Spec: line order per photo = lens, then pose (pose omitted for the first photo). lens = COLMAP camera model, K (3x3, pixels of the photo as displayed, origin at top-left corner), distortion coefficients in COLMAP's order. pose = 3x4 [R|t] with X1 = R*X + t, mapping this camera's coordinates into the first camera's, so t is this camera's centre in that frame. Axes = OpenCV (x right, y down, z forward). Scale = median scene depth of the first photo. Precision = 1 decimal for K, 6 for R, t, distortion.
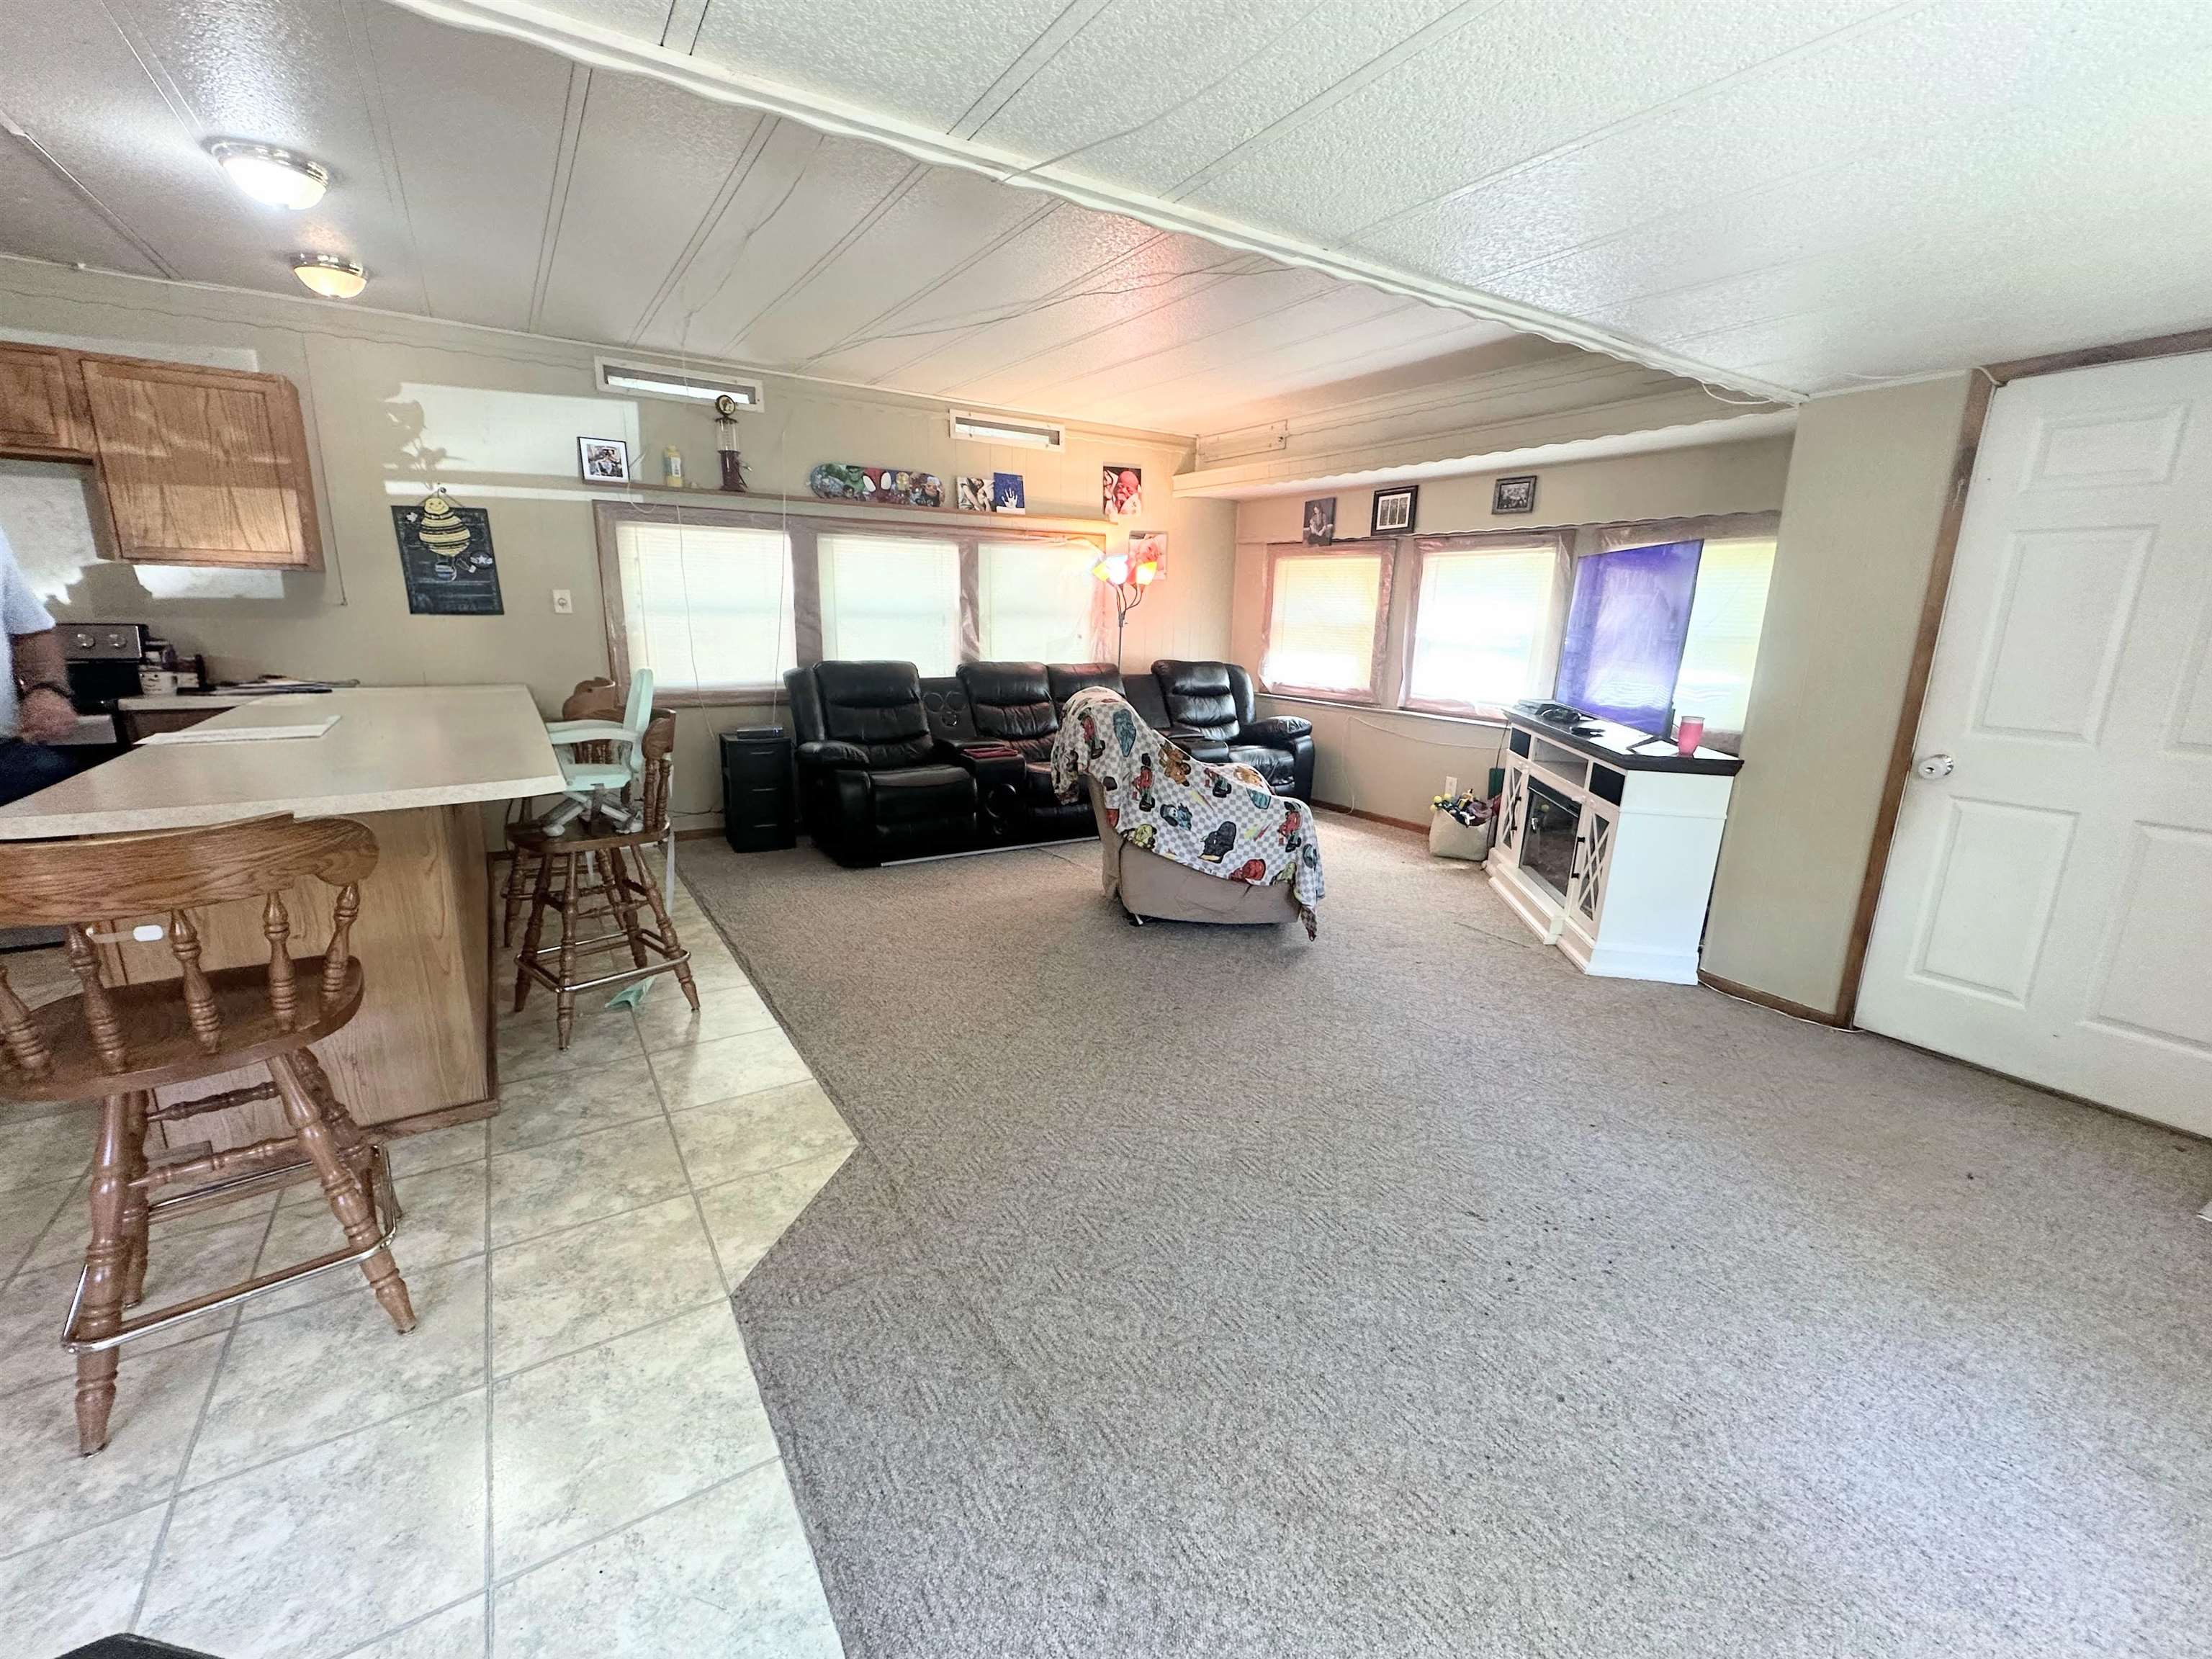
lens RADIAL K [[923.8, 0, 1104.5], [0, 923.8, 828.7], [0, 0, 1]] dist [0.002050, 0.000205]
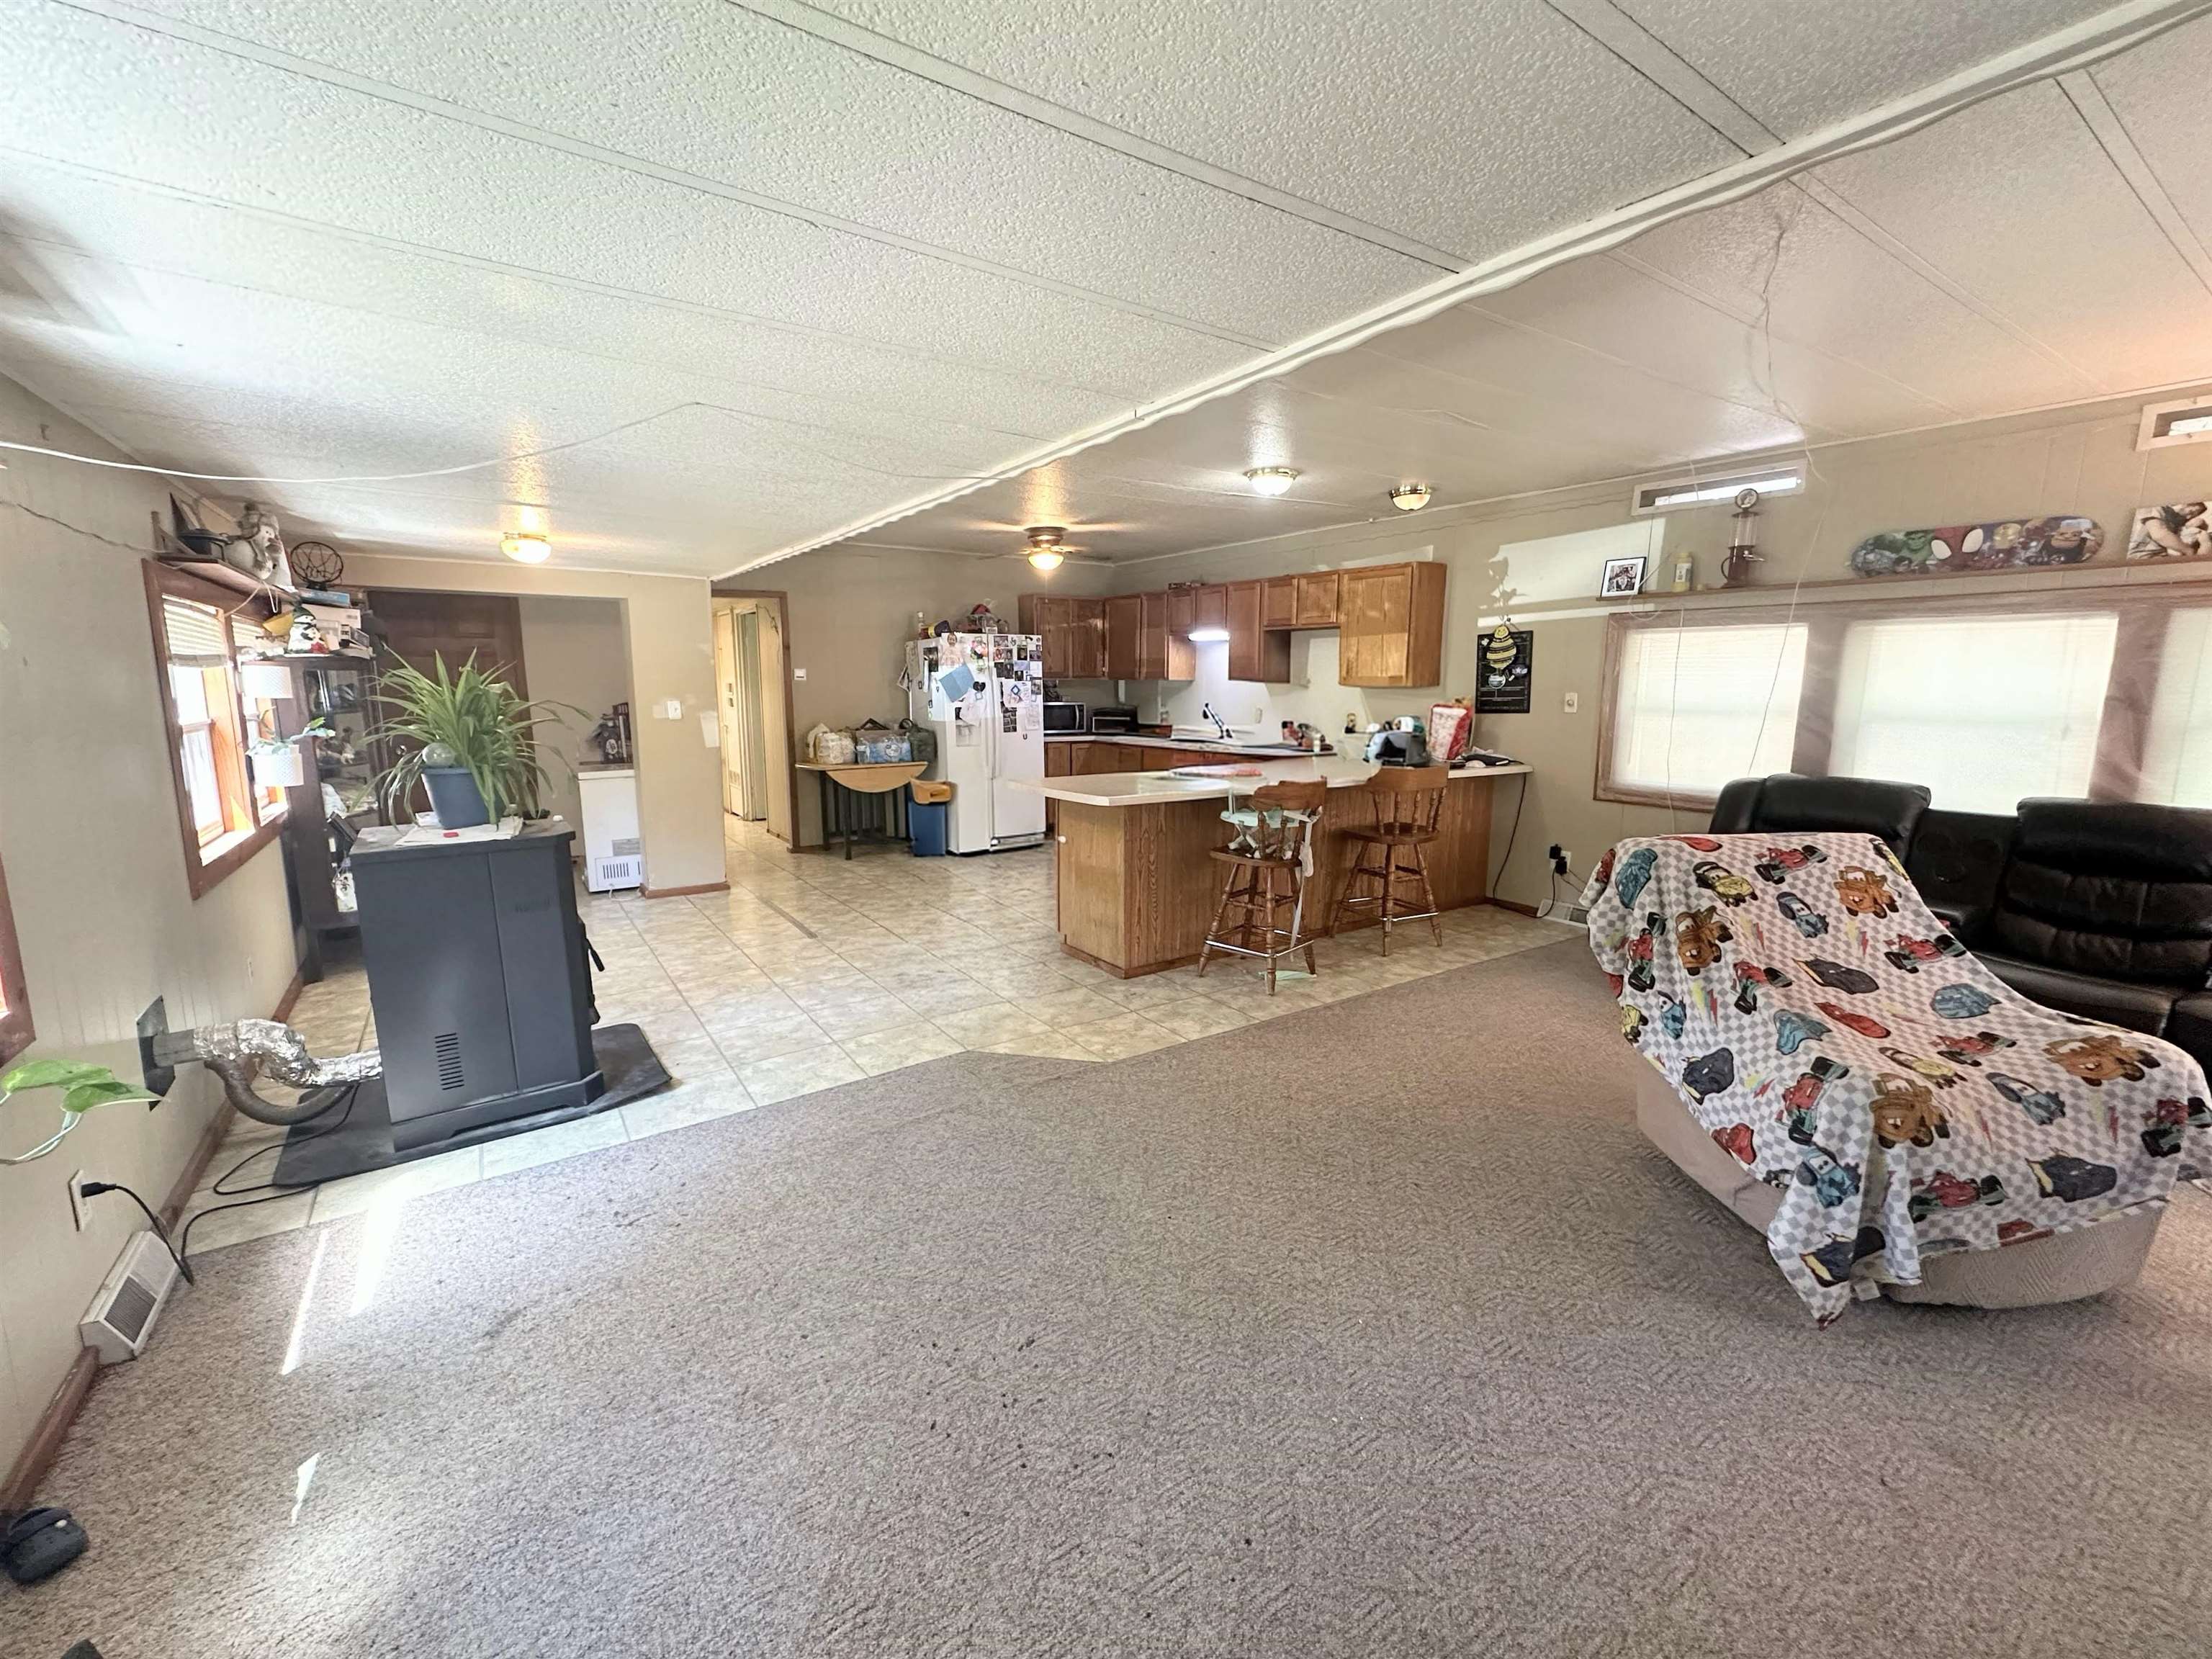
lens RADIAL K [[923.8, 0, 1107.2], [0, 923.8, 831.0], [0, 0, 1]] dist [0.002050, 0.000205]
pose [[0.031268, 0.141279, -0.989476, 0.605960], [-0.237203, 0.962728, 0.129964, -0.110979], [0.970957, 0.230643, 0.063614, 0.426575]]
